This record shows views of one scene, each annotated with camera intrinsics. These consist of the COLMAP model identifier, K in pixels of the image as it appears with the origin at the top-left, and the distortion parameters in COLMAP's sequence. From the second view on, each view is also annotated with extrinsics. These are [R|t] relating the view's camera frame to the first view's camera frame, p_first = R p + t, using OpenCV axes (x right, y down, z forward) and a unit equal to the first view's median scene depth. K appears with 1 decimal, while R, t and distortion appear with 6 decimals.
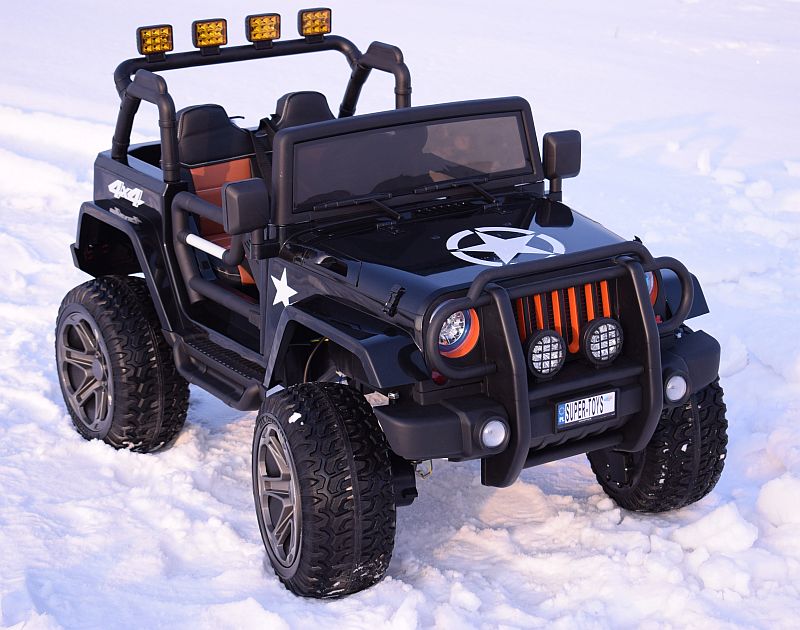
lens RADIAL K [[1882.1, 0, 398.1], [0, 1882.1, 311.0], [0, 0, 1]] dist [0.004791, 0.000000]
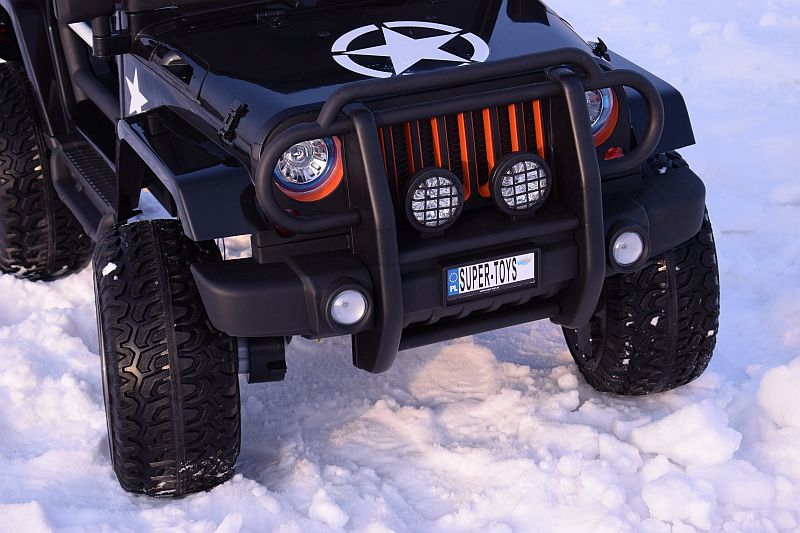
lens RADIAL K [[1800.9, 0, 398.2], [0, 1800.9, 265.2], [0, 0, 1]] dist [0.042194, 0.000000]
pose [[0.987238, 0.046243, -0.152389, 0.162627], [-0.028477, 0.992750, 0.116773, -0.032000], [0.156684, -0.110943, 0.981398, 0.279670]]
